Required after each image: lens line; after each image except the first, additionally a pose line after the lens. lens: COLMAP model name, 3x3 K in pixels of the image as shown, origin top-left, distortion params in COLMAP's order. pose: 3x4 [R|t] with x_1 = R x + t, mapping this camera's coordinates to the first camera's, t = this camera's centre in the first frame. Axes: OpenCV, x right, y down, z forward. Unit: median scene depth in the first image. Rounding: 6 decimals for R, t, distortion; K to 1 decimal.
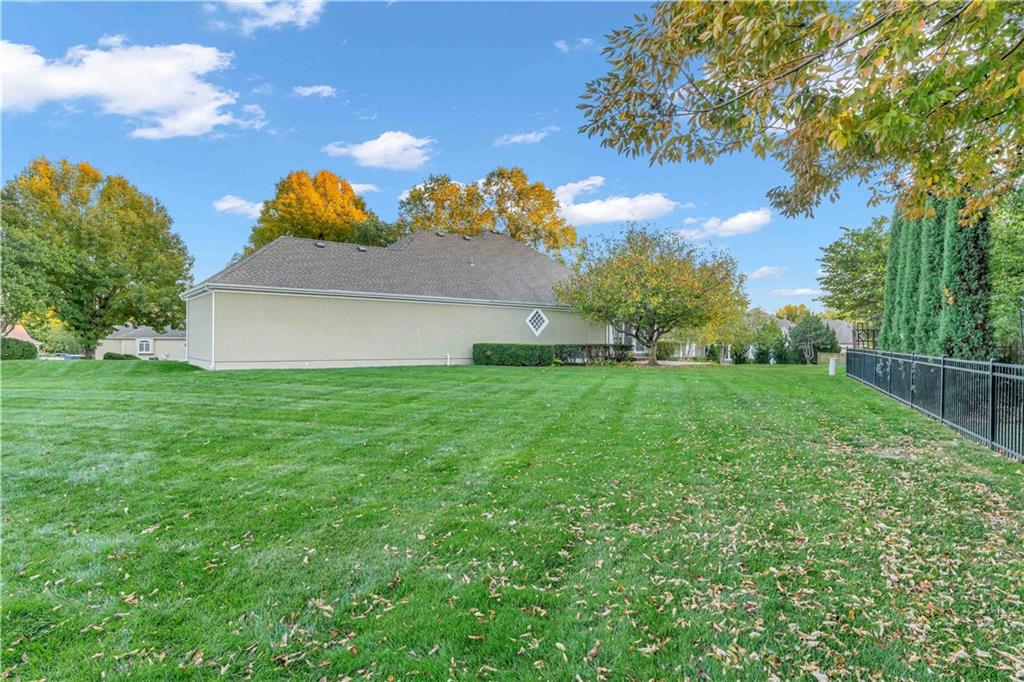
lens RADIAL K [[560.3, 0, 512.0], [0, 560.3, 340.8], [0, 0, 1]] dist [0.001156, 0.000295]
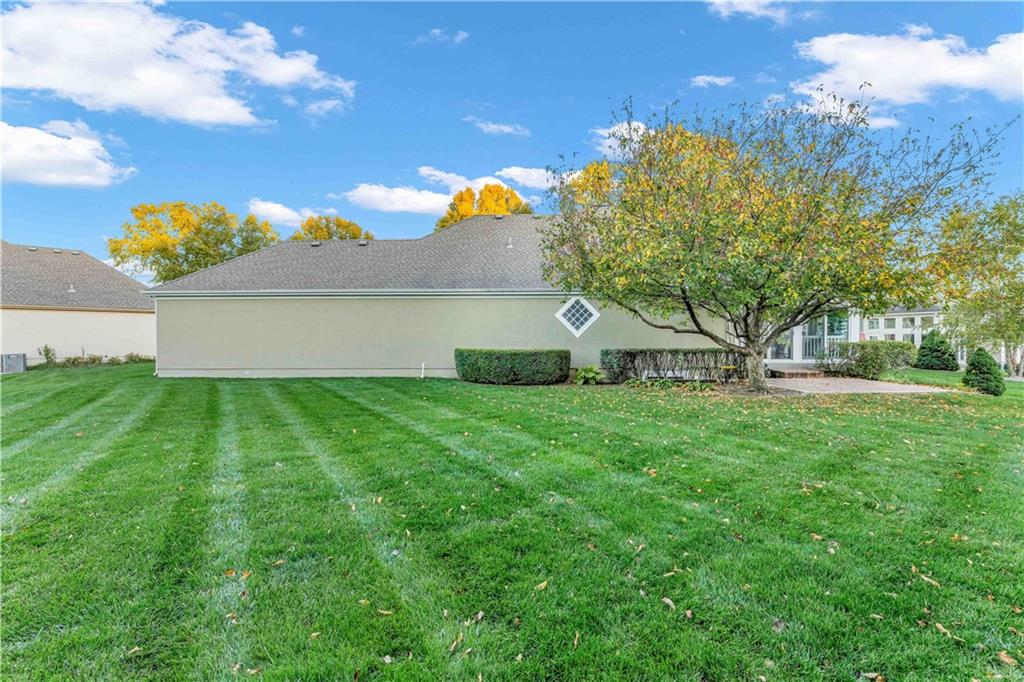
lens RADIAL K [[429.7, 0, 513.9], [0, 429.7, 342.0], [0, 0, 1]] dist [-0.001250, -0.000101]
pose [[0.765192, -0.009016, -0.643738, 0.321440], [0.007402, 0.999959, -0.005207, -0.000927], [0.643759, -0.000781, 0.765228, 0.568186]]
